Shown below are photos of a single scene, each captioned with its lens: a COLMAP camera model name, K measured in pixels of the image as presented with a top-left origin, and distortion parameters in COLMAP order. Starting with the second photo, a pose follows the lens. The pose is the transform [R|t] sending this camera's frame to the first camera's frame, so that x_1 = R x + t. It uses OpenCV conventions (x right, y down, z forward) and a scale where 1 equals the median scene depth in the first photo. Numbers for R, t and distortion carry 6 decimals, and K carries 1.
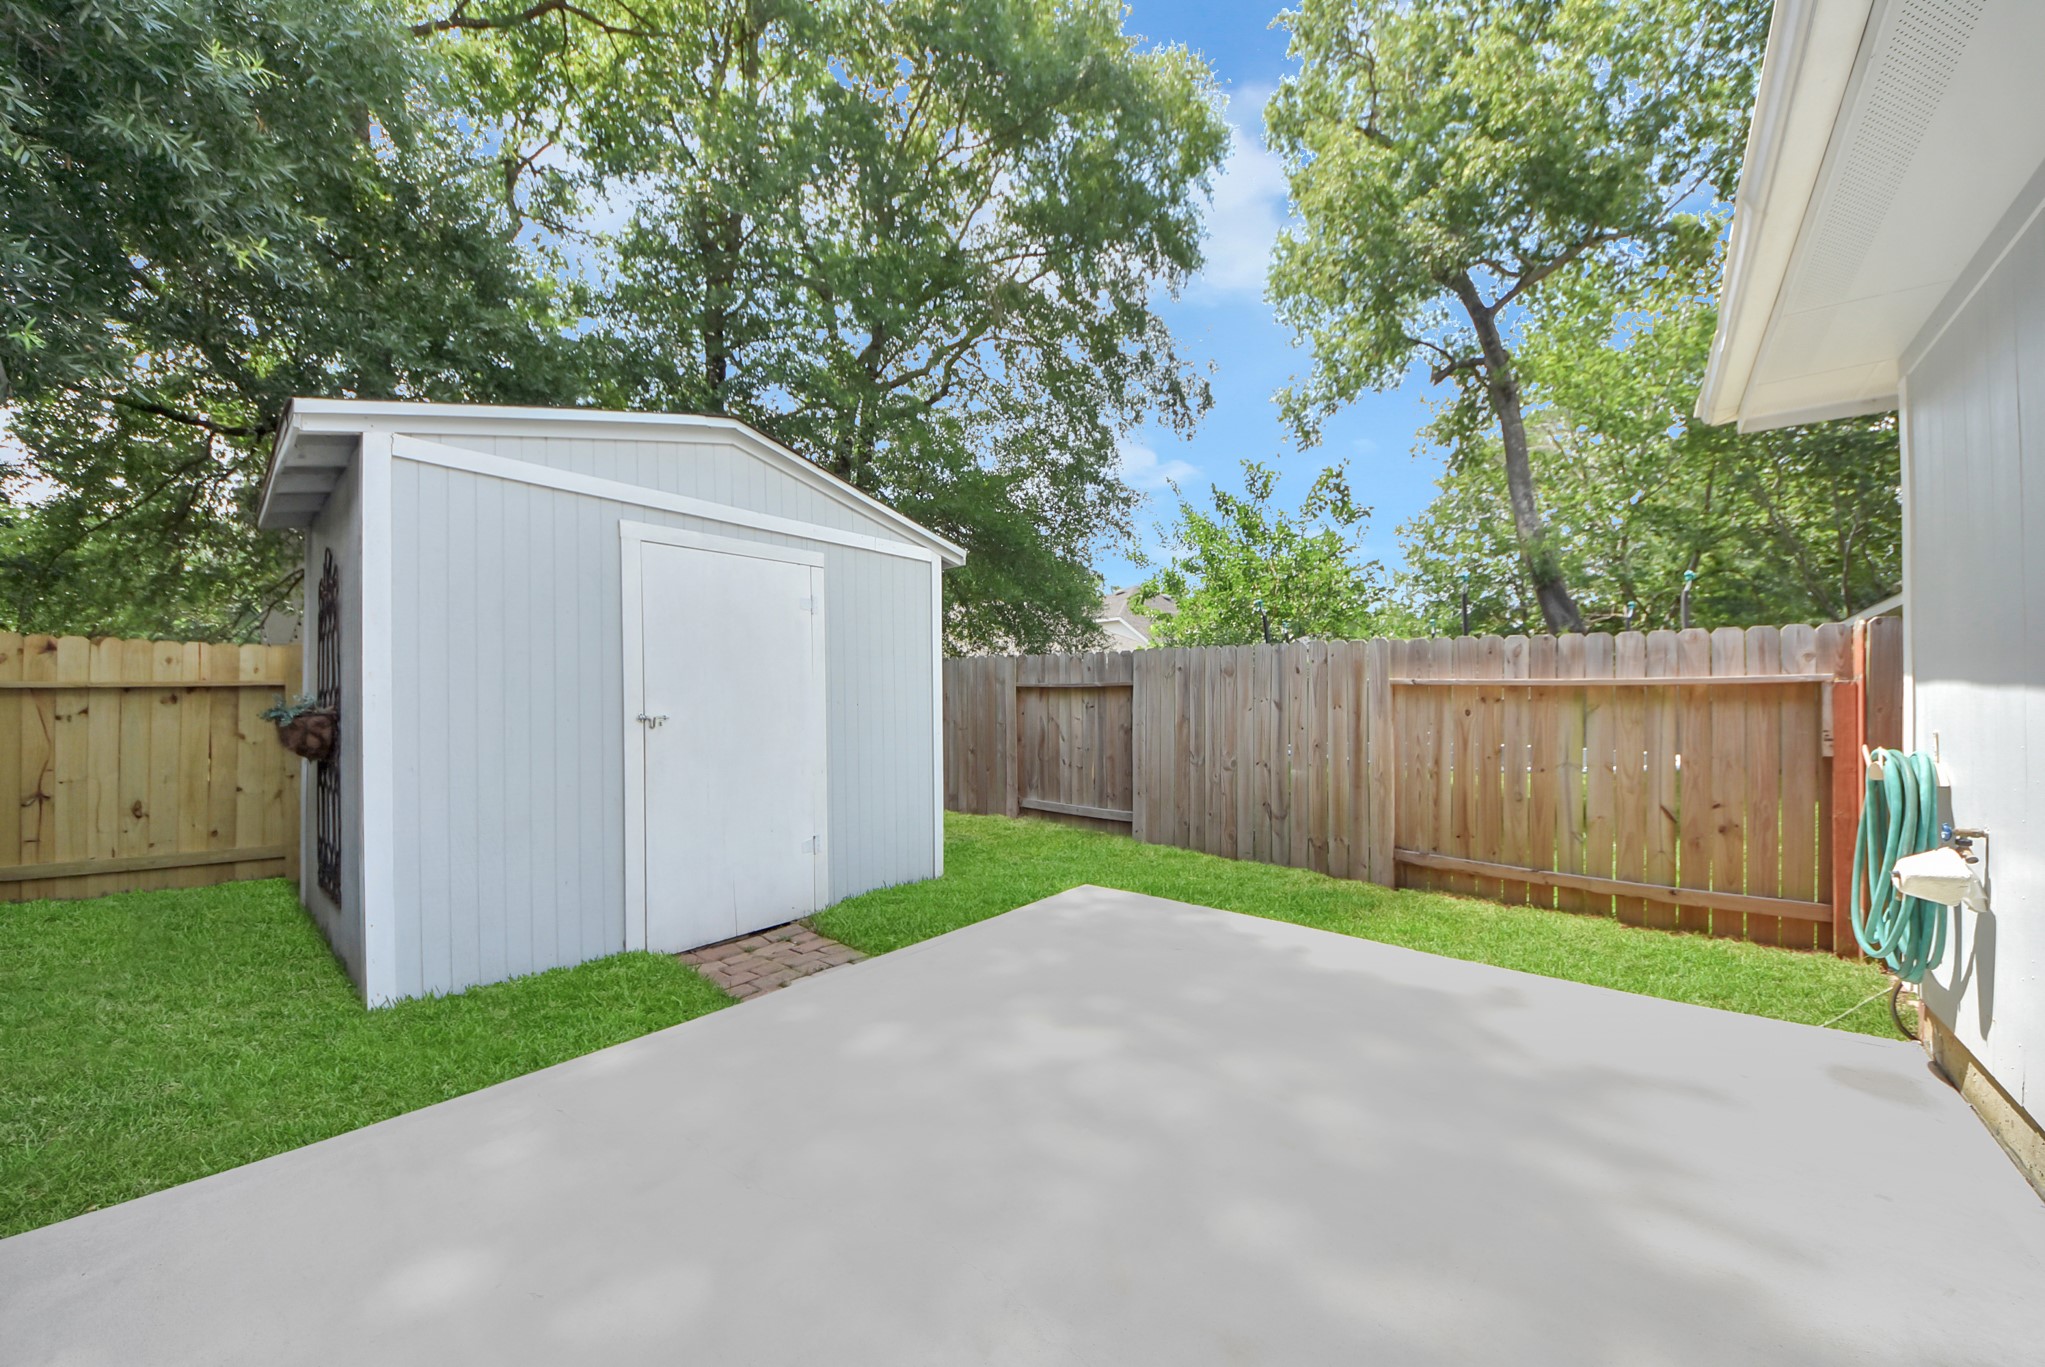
lens RADIAL K [[725.3, 0, 1023.5], [0, 725.3, 702.8], [0, 0, 1]] dist [0.000169, -0.007594]
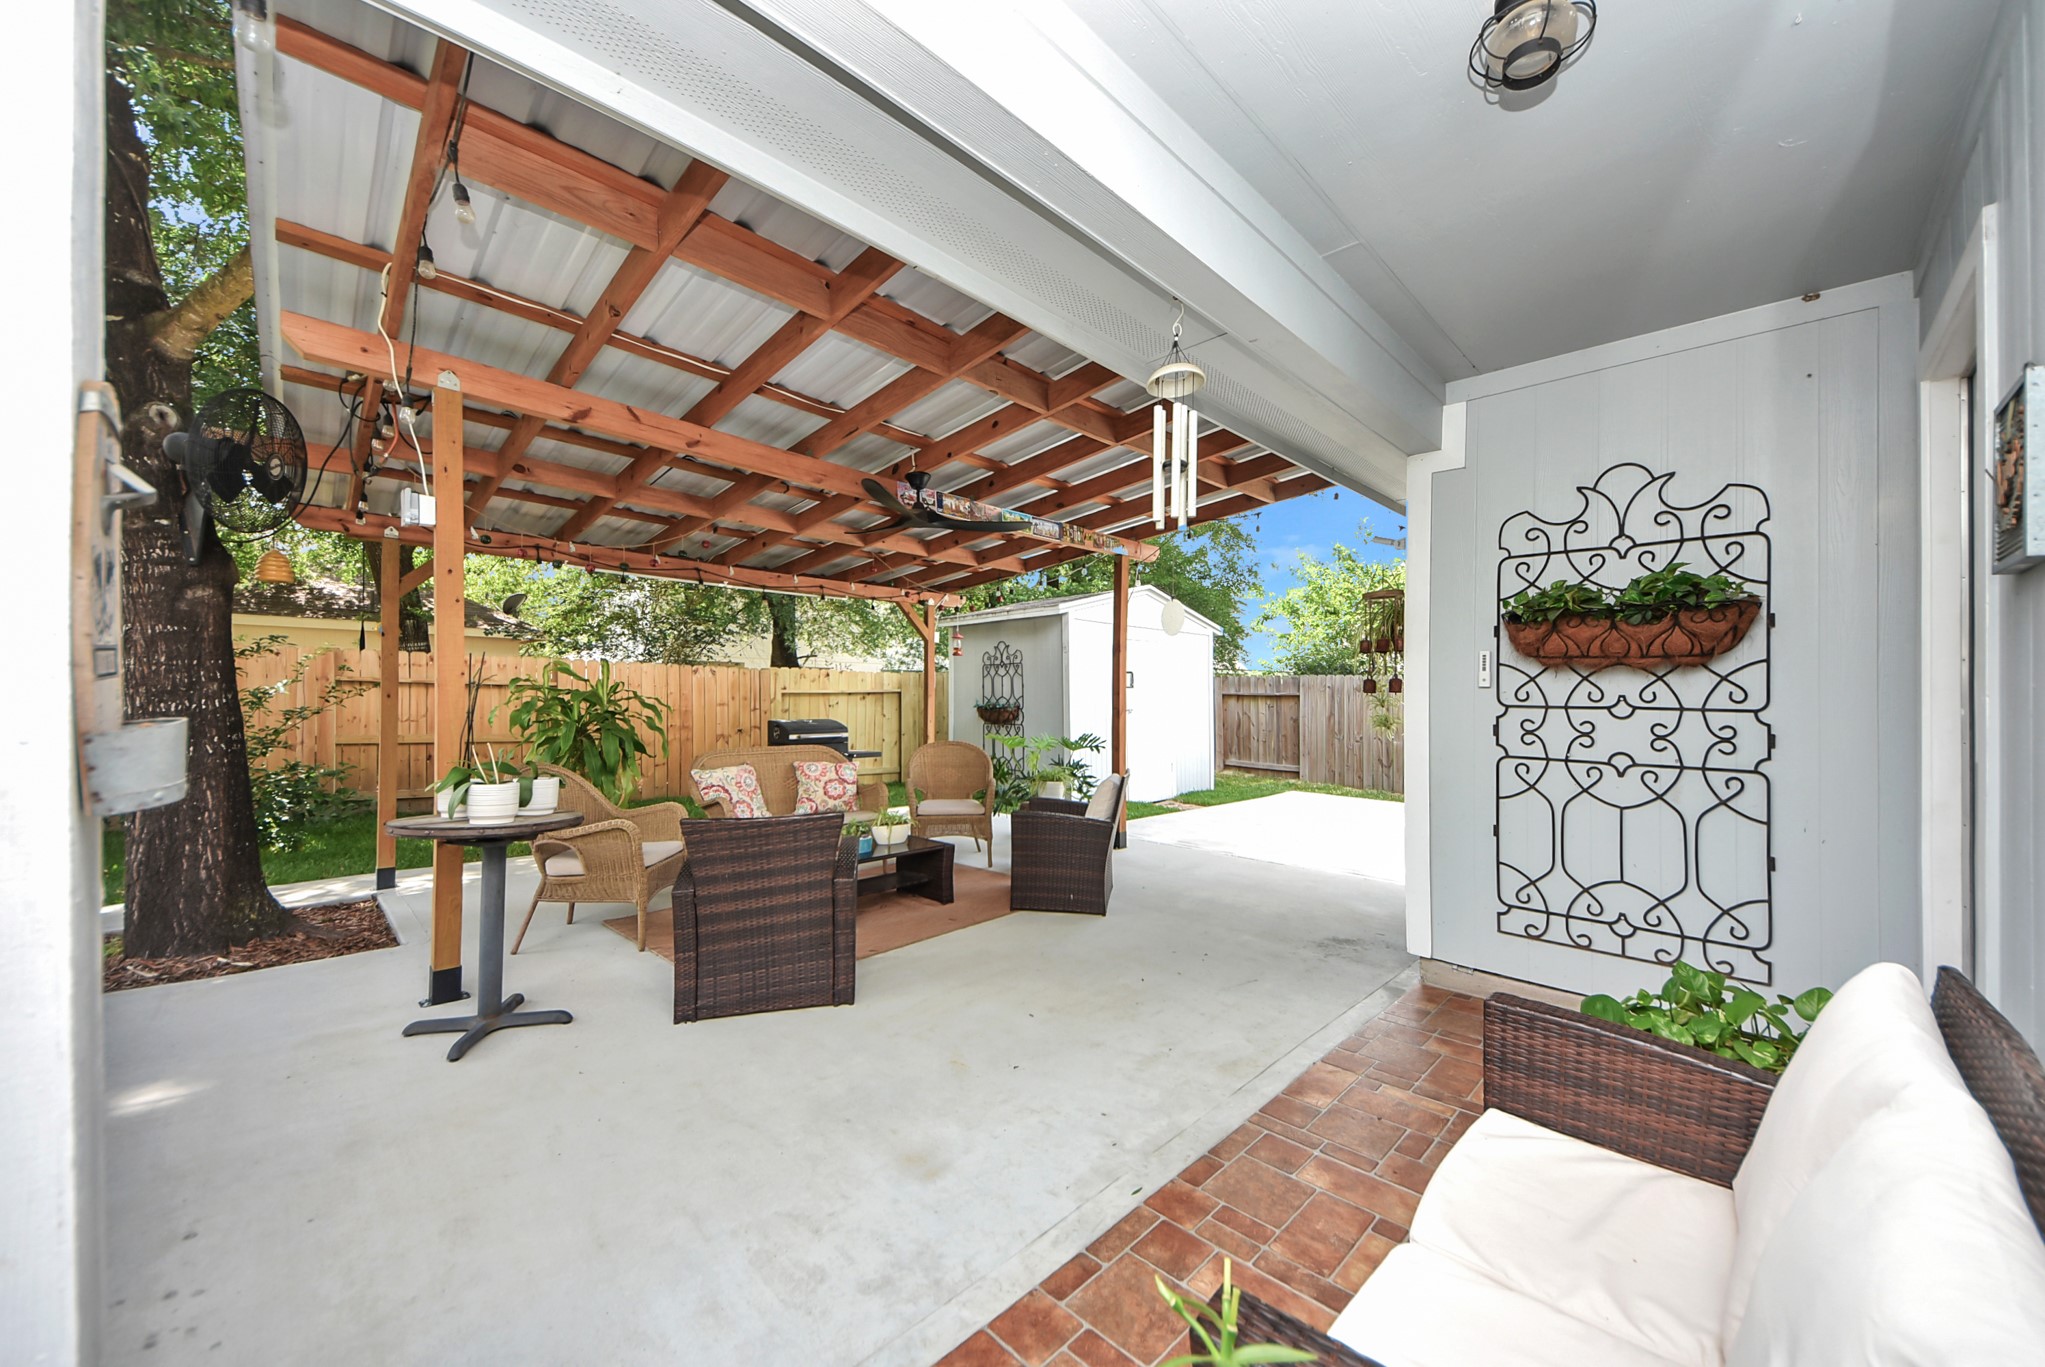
lens RADIAL K [[725.3, 0, 1042.6], [0, 725.3, 724.7], [0, 0, 1]] dist [0.000169, -0.007594]
pose [[0.997064, 0.017622, -0.074519, -0.462609], [-0.014944, 0.999227, 0.036349, -0.008961], [0.075102, -0.035129, 0.996557, -1.101374]]
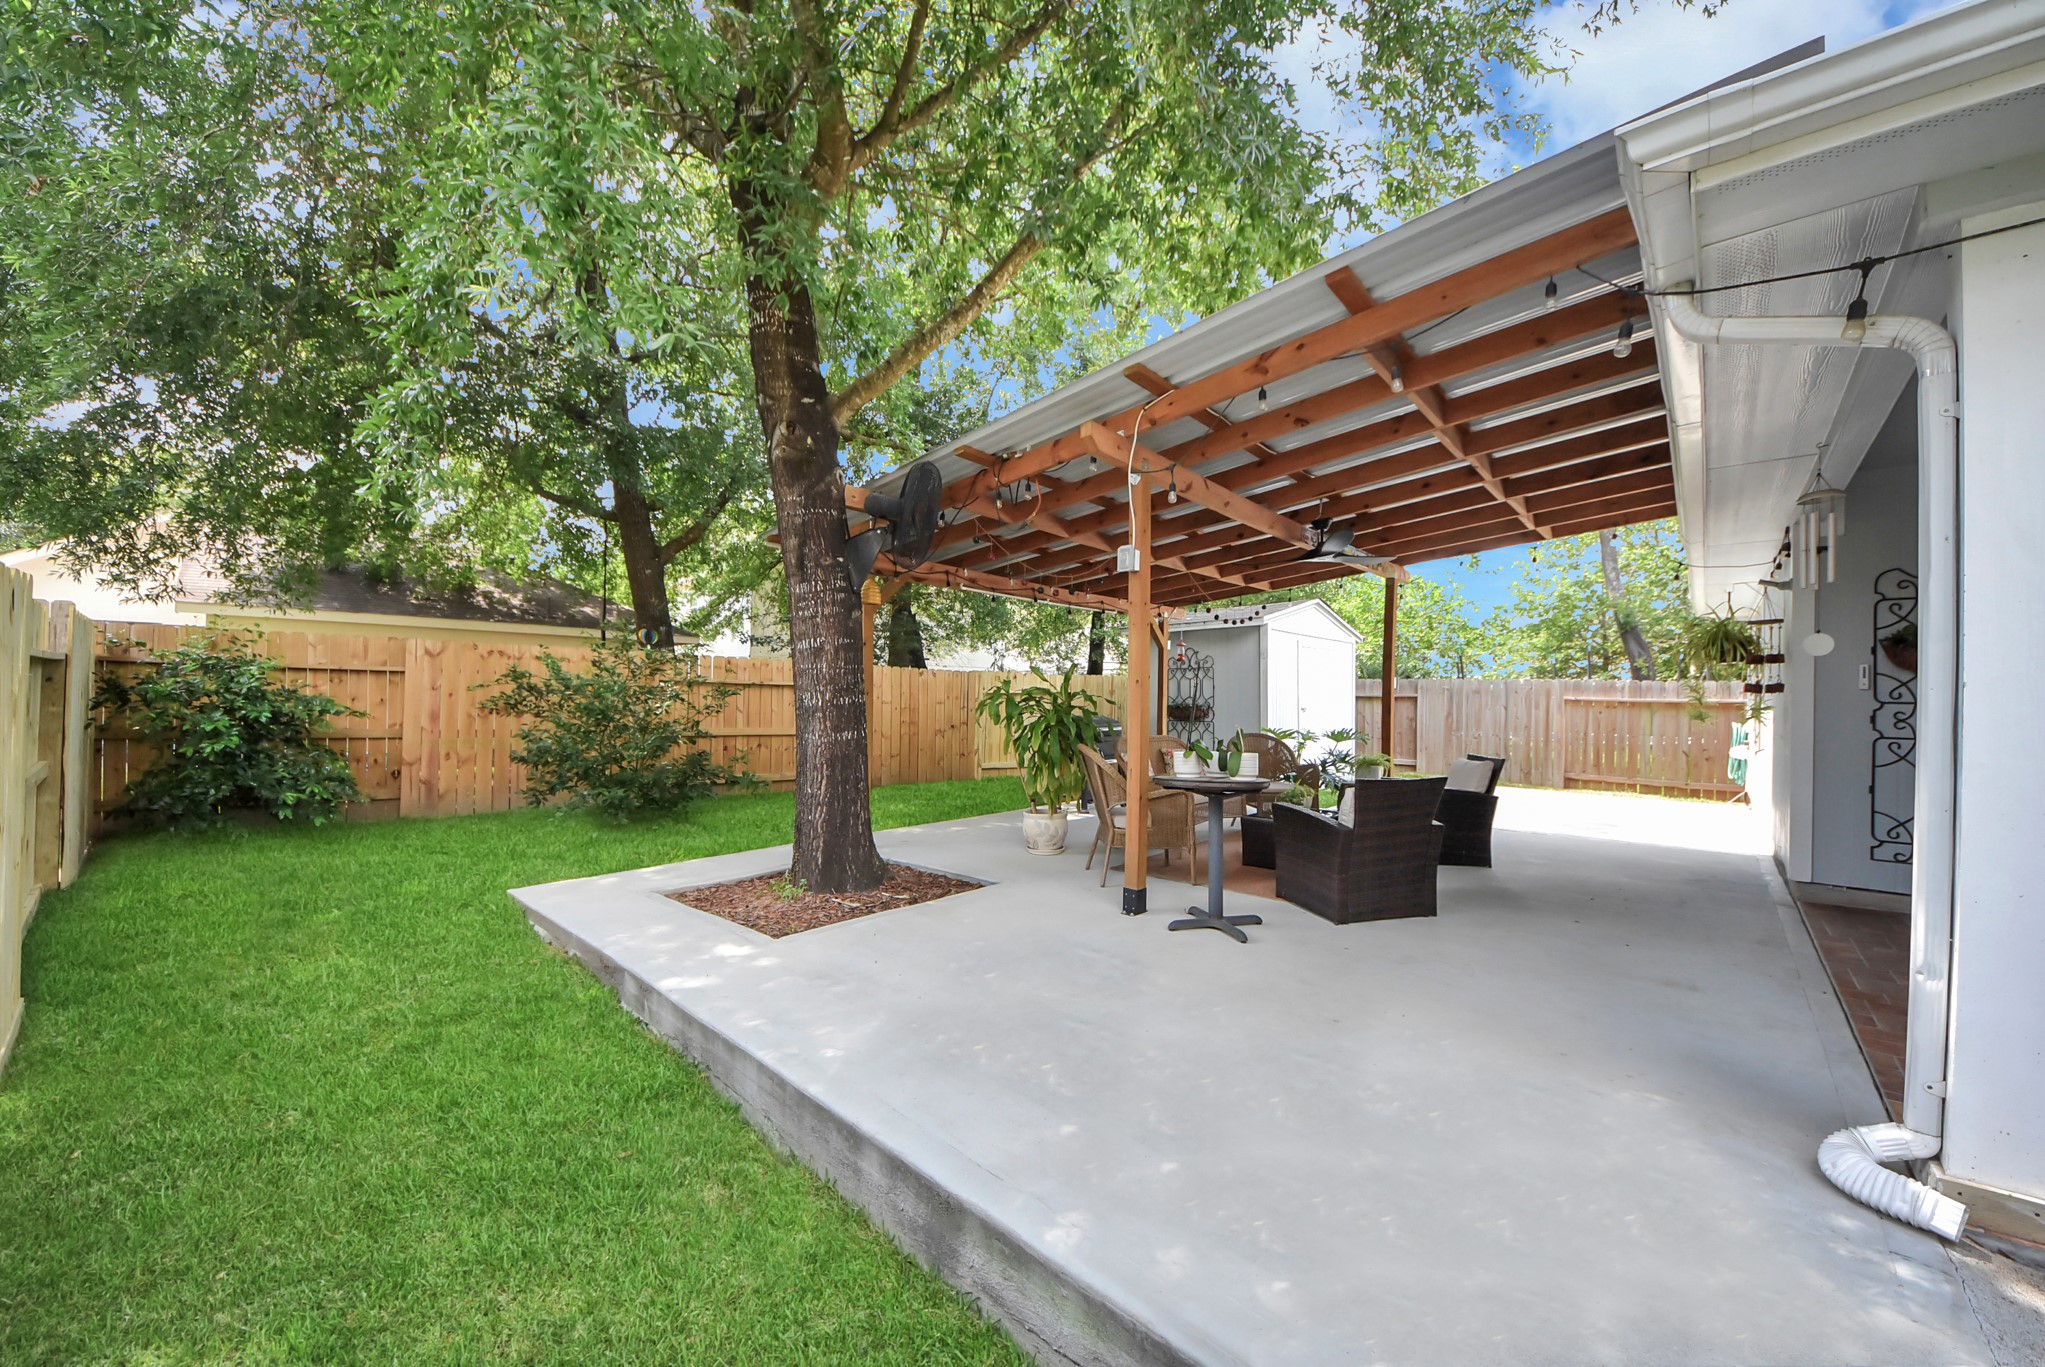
lens RADIAL K [[725.3, 0, 1026.7], [0, 725.3, 700.8], [0, 0, 1]] dist [0.000169, -0.007594]
pose [[0.998097, 0.018461, -0.058836, -1.045313], [-0.018436, 0.999830, 0.000965, 0.006050], [0.058844, 0.000121, 0.998267, -1.369367]]
